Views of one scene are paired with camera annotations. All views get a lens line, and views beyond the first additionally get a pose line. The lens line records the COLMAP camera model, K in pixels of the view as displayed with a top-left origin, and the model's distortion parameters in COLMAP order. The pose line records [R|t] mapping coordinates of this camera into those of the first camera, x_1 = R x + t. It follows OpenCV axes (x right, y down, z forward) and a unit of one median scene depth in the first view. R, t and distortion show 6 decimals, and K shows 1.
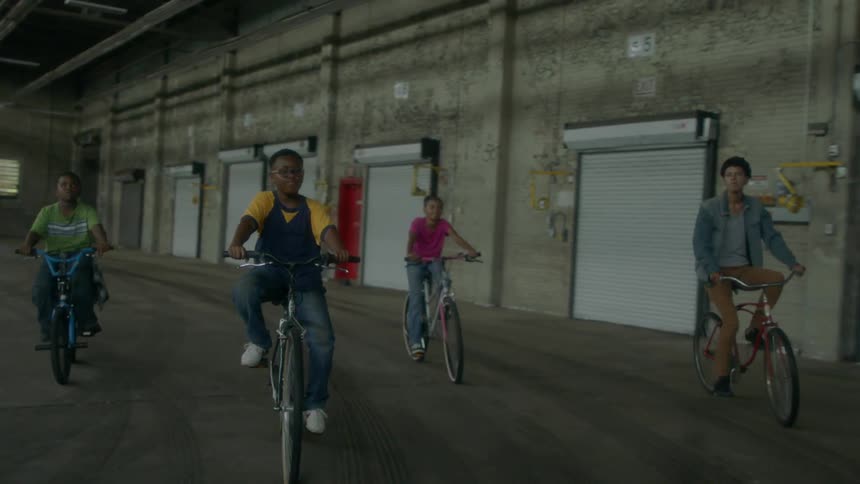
lens RADIAL K [[903.9, 0, 430.0], [0, 903.9, 242.0], [0, 0, 1]] dist [-0.087084, 0.175289]
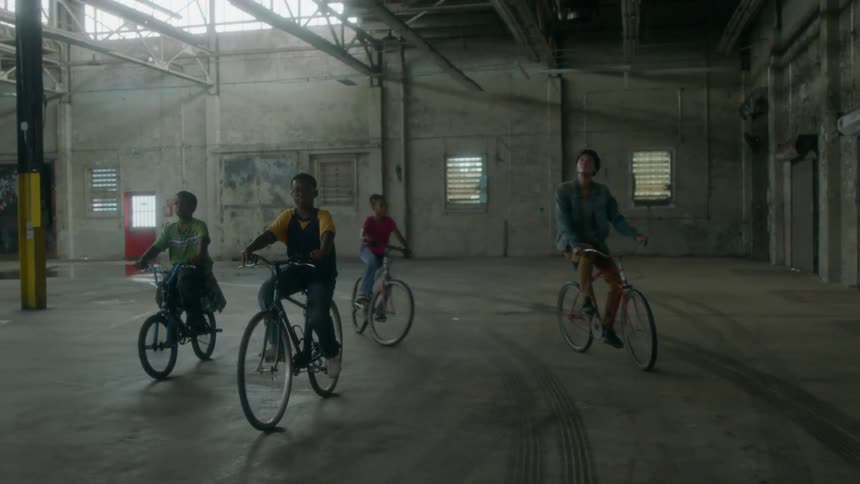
lens RADIAL K [[903.9, 0, 430.0], [0, 903.9, 242.0], [0, 0, 1]] dist [-0.087084, 0.175289]
pose [[0.682294, -0.055402, -0.728975, -0.069408], [0.053976, 0.998221, -0.025346, -0.010372], [0.729082, -0.022054, 0.684071, 0.395407]]
